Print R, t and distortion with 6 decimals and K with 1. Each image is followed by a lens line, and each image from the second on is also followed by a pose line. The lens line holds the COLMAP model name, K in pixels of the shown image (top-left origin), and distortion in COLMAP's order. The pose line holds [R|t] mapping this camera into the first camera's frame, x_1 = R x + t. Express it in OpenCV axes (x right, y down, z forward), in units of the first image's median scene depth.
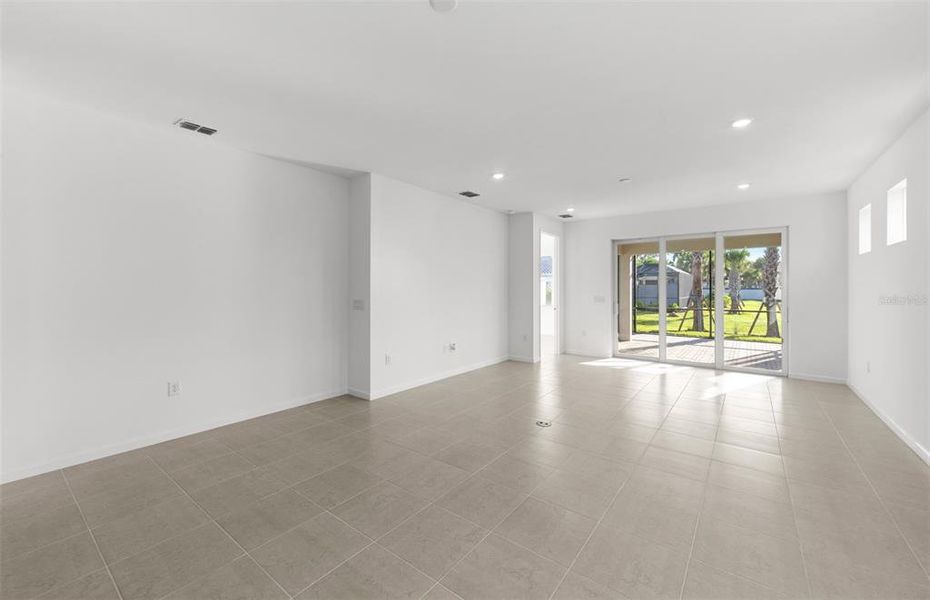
lens RADIAL K [[370.6, 0, 457.8], [0, 370.6, 285.9], [0, 0, 1]] dist [0.006700, -0.000071]
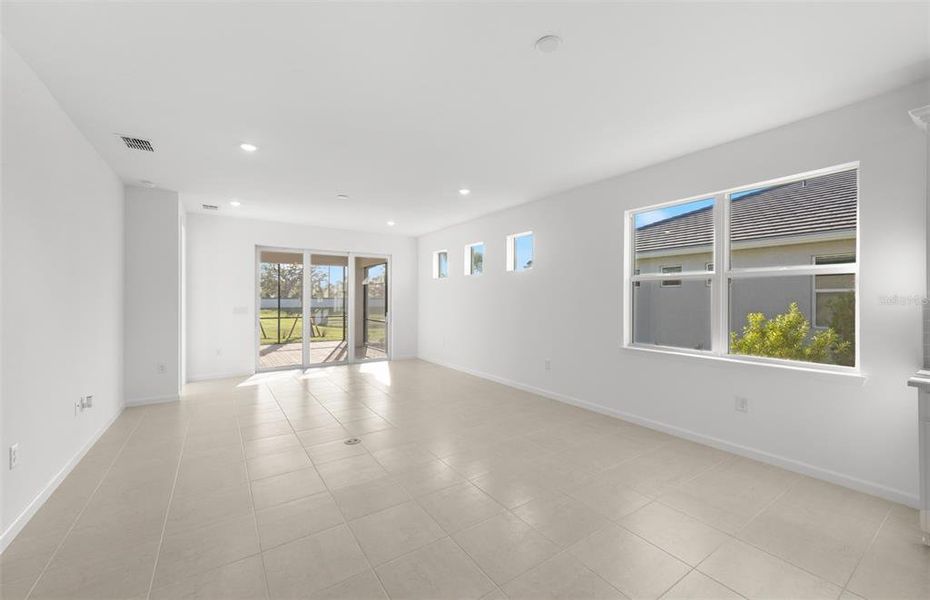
lens RADIAL K [[370.6, 0, 465.6], [0, 370.6, 295.8], [0, 0, 1]] dist [0.006700, -0.000071]
pose [[0.292217, 0.007575, 0.956322, -0.329766], [-0.006010, 0.999963, -0.006084, 0.003684], [-0.956333, -0.003969, 0.292252, 0.251717]]
